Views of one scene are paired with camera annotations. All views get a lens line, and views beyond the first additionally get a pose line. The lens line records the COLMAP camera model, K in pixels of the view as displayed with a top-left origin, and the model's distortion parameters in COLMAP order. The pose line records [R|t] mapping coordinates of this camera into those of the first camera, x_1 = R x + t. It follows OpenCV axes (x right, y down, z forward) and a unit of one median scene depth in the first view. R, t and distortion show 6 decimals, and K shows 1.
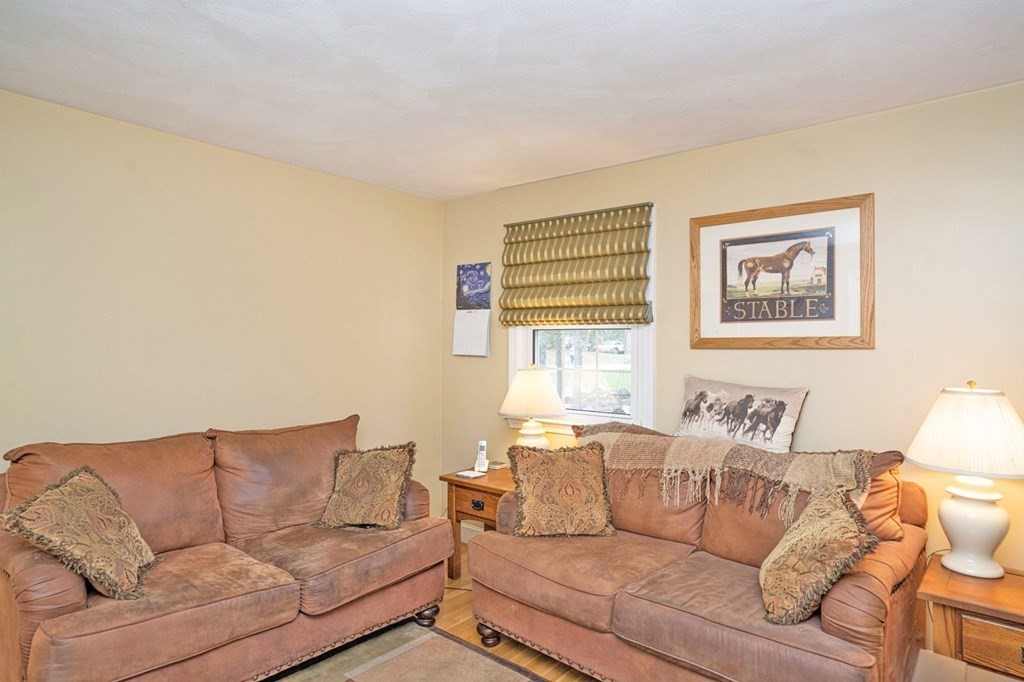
lens RADIAL K [[614.0, 0, 512.0], [0, 614.0, 341.0], [0, 0, 1]] dist [-0.005234, 0.000574]
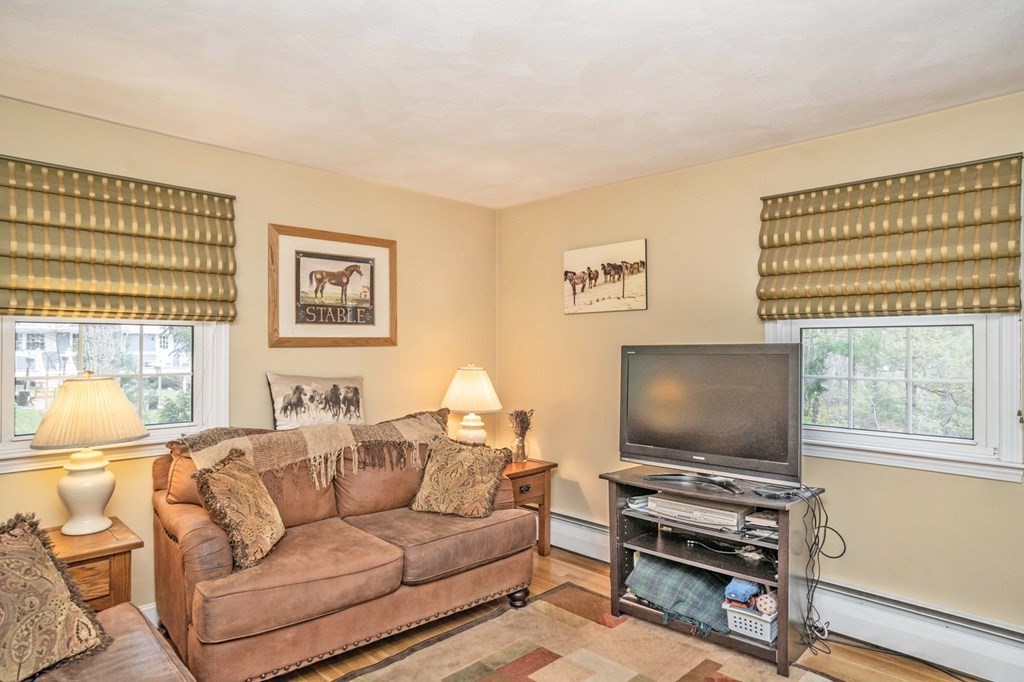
lens RADIAL K [[614.0, 0, 512.0], [0, 614.0, 341.0], [0, 0, 1]] dist [-0.005234, 0.000574]
pose [[0.063436, -0.019678, 0.997792, -0.800461], [-0.025355, 0.999451, 0.021322, -0.034037], [-0.997664, -0.026651, 0.062902, 0.560014]]
